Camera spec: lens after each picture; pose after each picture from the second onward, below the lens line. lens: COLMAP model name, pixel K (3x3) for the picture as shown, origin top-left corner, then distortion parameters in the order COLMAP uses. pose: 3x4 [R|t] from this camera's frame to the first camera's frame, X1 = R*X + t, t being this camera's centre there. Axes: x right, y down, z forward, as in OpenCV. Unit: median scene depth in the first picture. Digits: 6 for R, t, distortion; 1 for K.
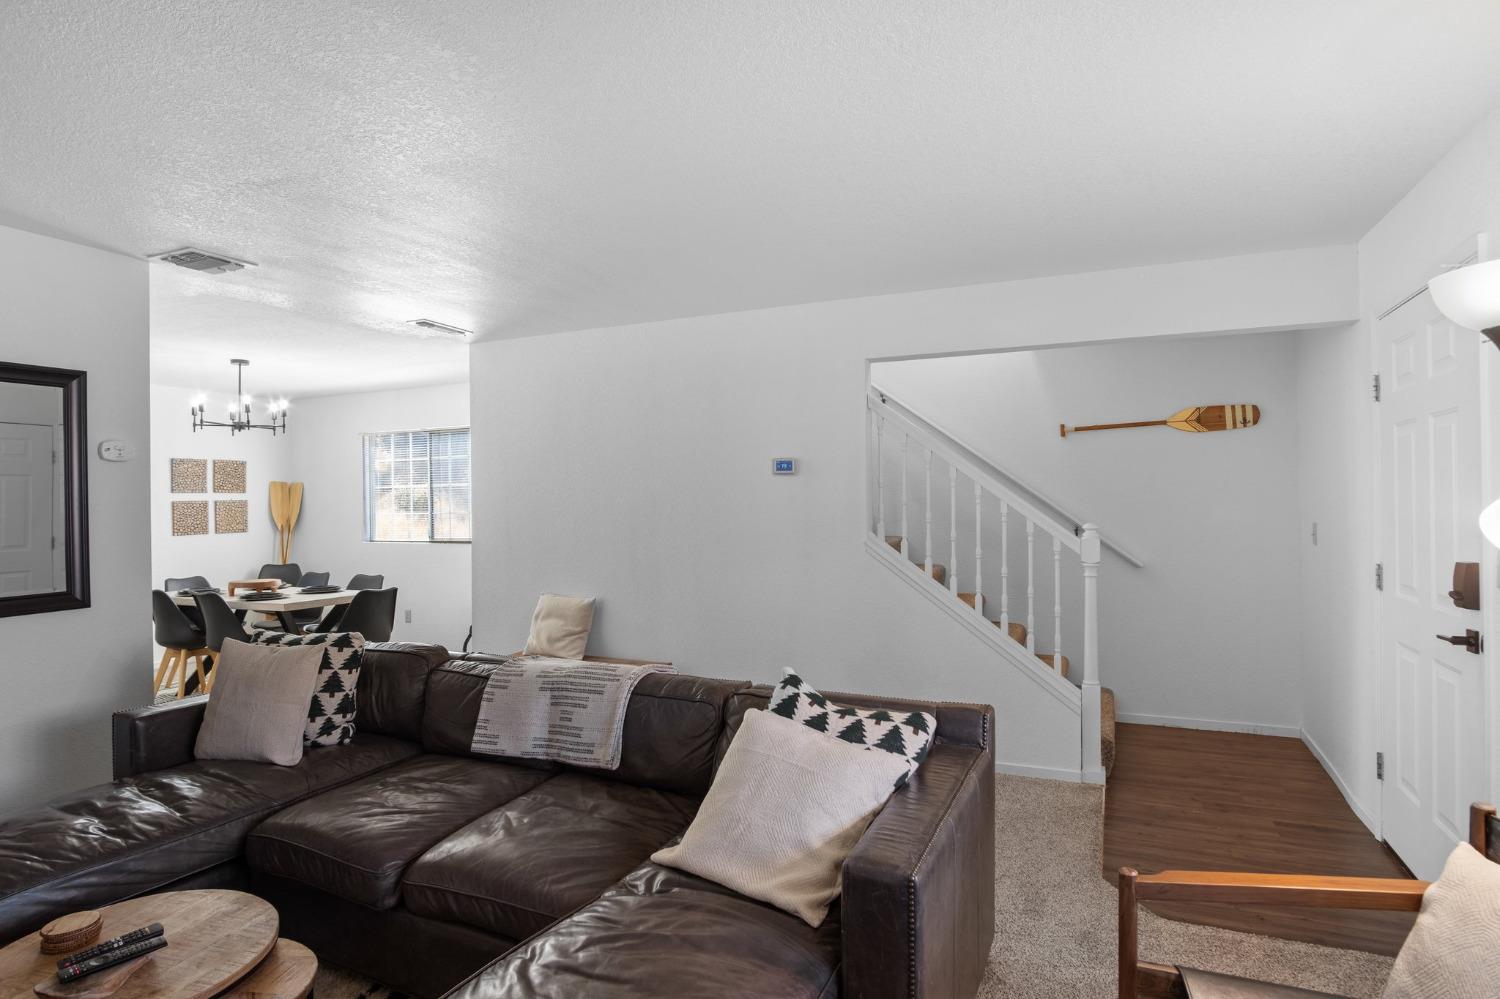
lens RADIAL K [[807.0, 0, 750.0], [0, 807.0, 499.5], [0, 0, 1]] dist [-0.029308, -0.000214]
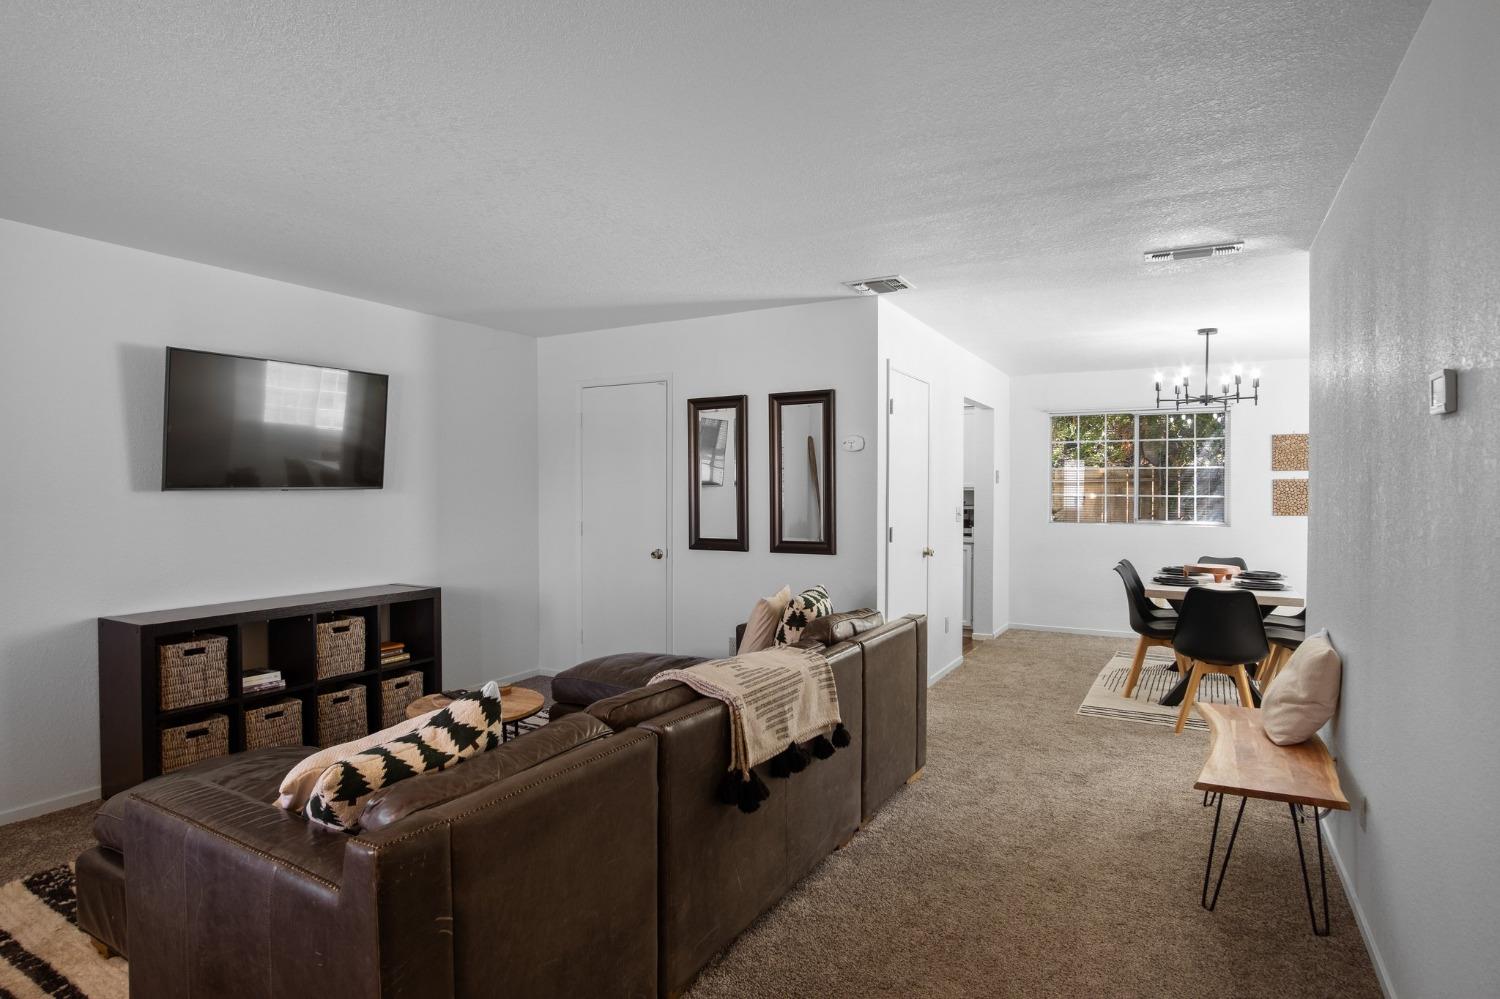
lens RADIAL K [[807.0, 0, 750.0], [0, 807.0, 499.5], [0, 0, 1]] dist [-0.029308, -0.000214]
pose [[-0.070473, 0.027042, -0.997147, 0.268142], [0.002831, 0.999634, 0.026910, -0.001464], [0.997510, -0.000926, -0.070524, 0.419190]]
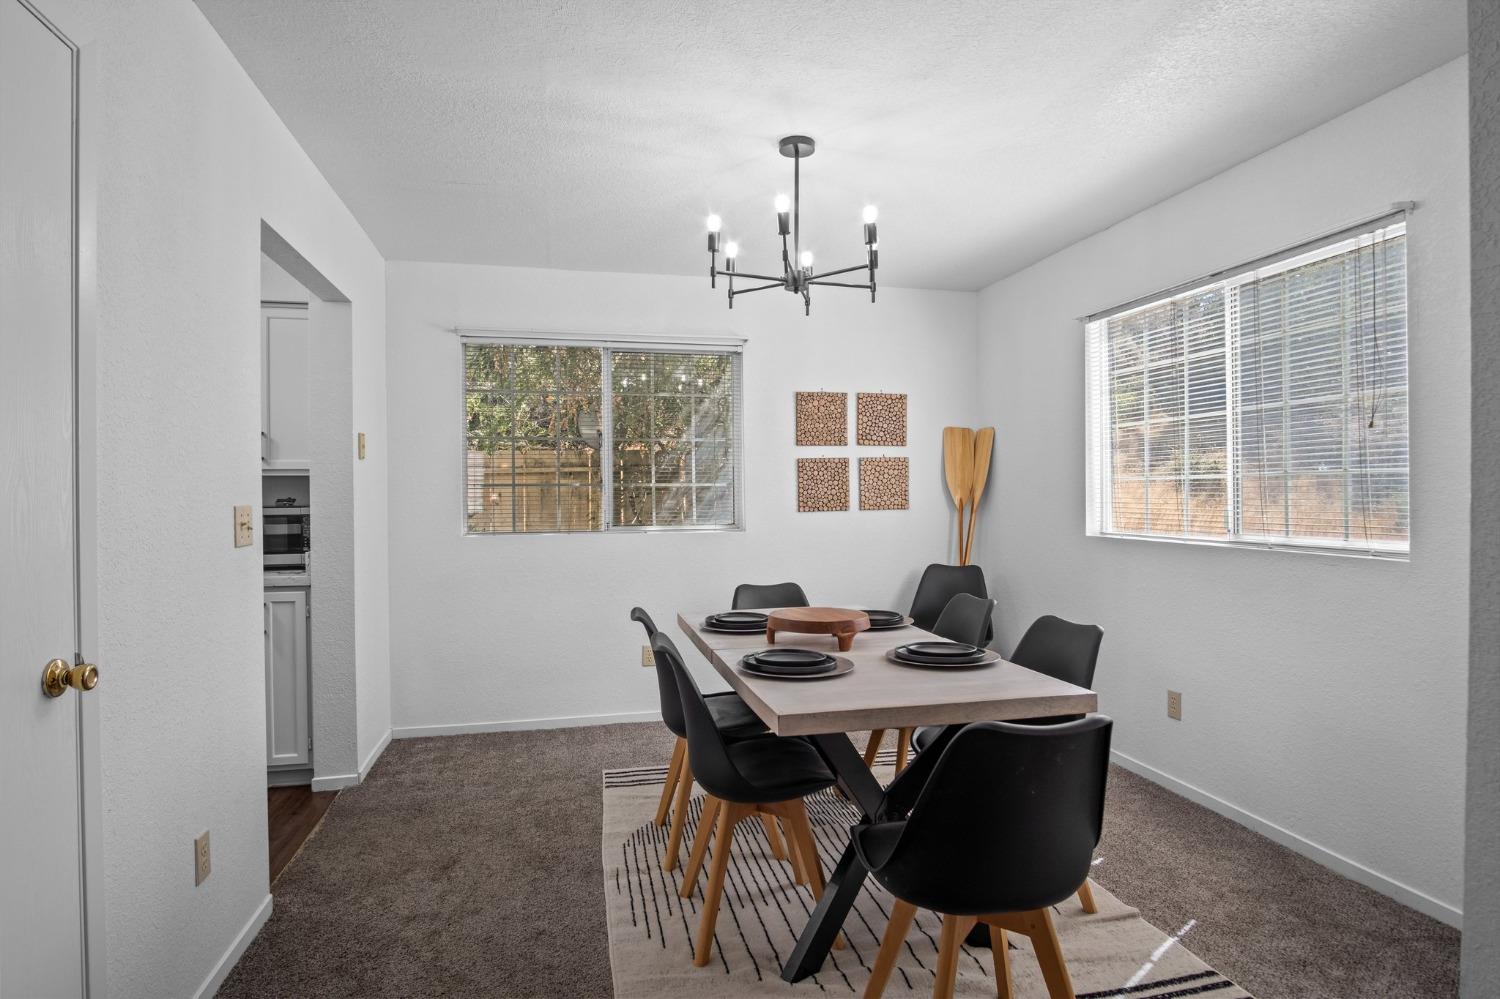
lens RADIAL K [[807.0, 0, 750.0], [0, 807.0, 499.5], [0, 0, 1]] dist [-0.029308, -0.000214]
pose [[0.615685, 0.015890, -0.787832, -0.224201], [0.001416, 0.999773, 0.021272, 0.020579], [0.787991, -0.014212, 0.615523, 0.542003]]
